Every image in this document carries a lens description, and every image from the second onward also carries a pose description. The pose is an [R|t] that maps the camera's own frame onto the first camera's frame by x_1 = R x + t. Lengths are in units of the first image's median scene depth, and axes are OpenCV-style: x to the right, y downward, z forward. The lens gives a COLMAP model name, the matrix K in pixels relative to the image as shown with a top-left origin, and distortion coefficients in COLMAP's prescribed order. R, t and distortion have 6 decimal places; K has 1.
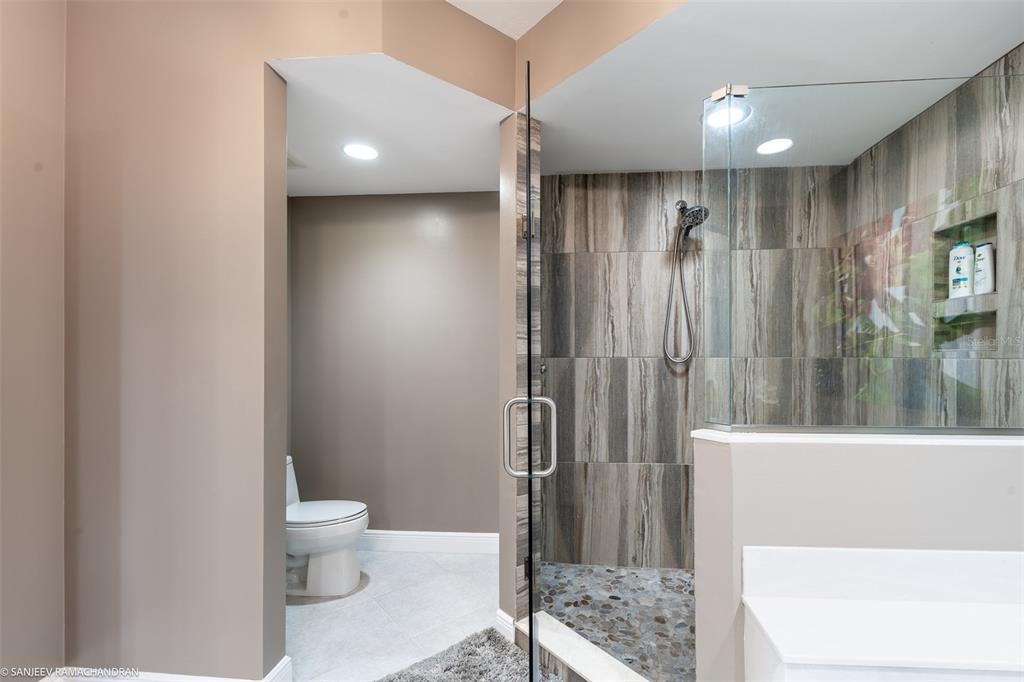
lens RADIAL K [[460.2, 0, 537.1], [0, 460.2, 352.0], [0, 0, 1]] dist [0.001097, -0.000109]
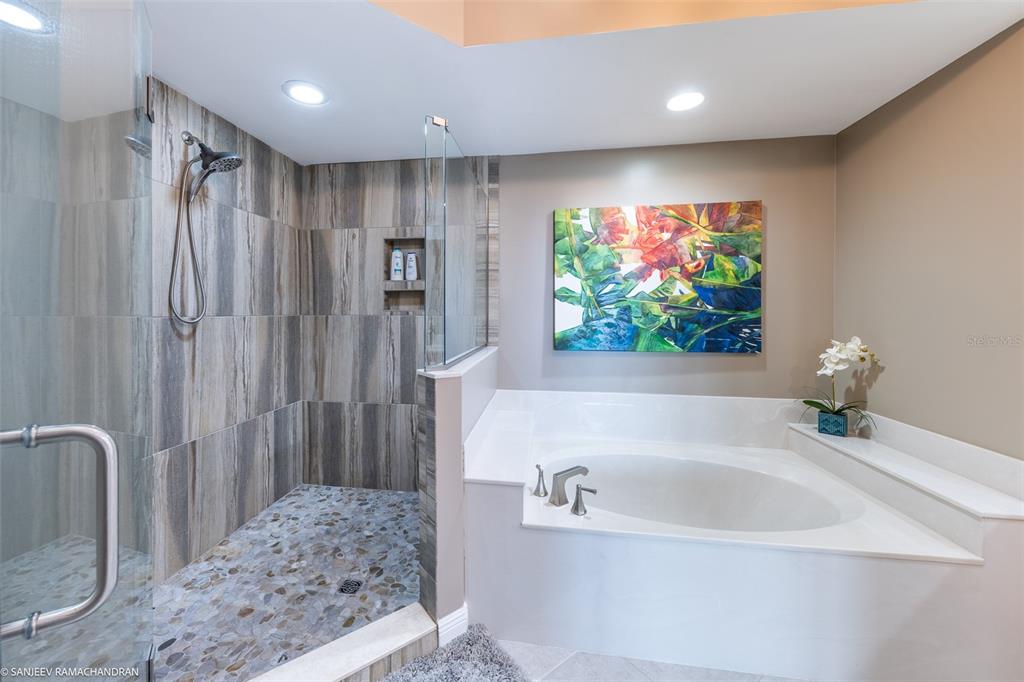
lens RADIAL K [[392.3, 0, 493.1], [0, 392.3, 312.2], [0, 0, 1]] dist [0.003408, 0.000008]
pose [[0.060787, 0.001001, 0.998150, -0.385344], [-0.005289, 0.999986, -0.000681, 0.000629], [-0.998137, -0.005238, 0.060792, 0.399528]]
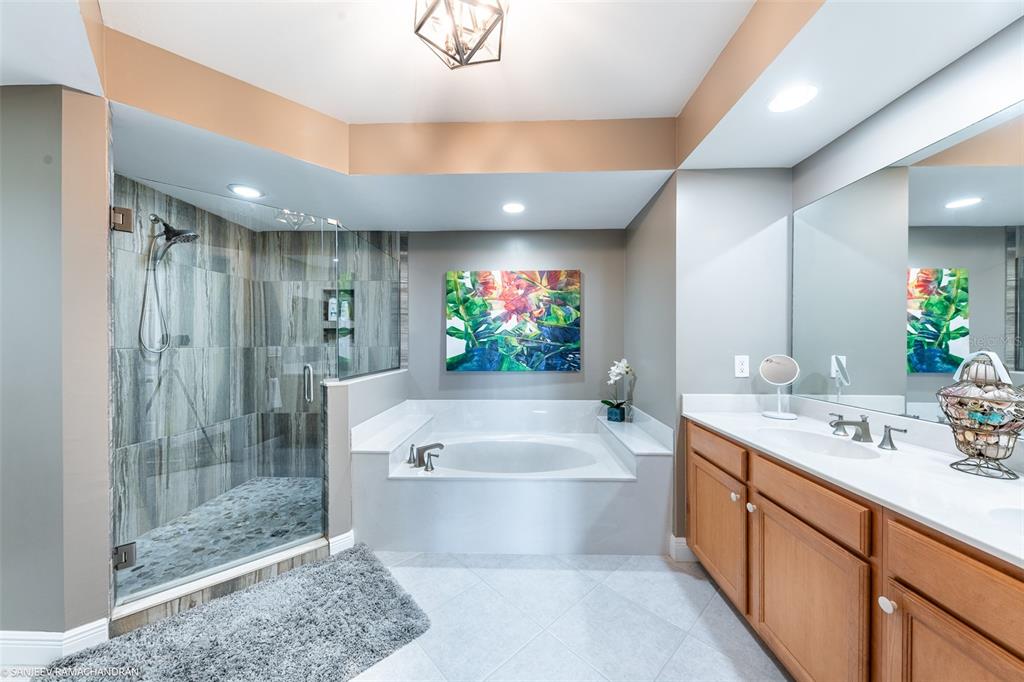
lens RADIAL K [[348.9, 0, 512.3], [0, 348.9, 344.2], [0, 0, 1]] dist [0.014815, -0.004792]
pose [[-0.054023, 0.000717, 0.998539, -0.645019], [-0.001857, 0.999998, -0.000819, 0.000274], [-0.998538, -0.001898, -0.054022, 0.141482]]
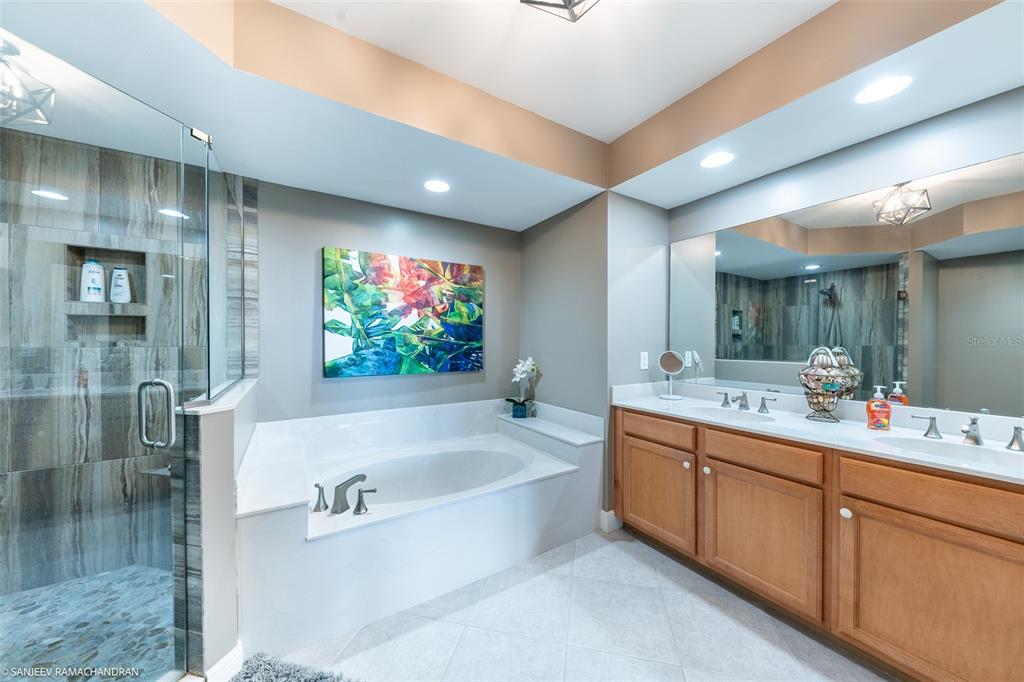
lens RADIAL K [[348.9, 0, 512.3], [0, 348.9, 344.2], [0, 0, 1]] dist [0.014815, -0.004792]
pose [[-0.598097, -0.002641, 0.801420, -0.450102], [-0.001308, 0.999996, 0.002320, 0.000432], [-0.801423, 0.000340, -0.598098, 0.463882]]
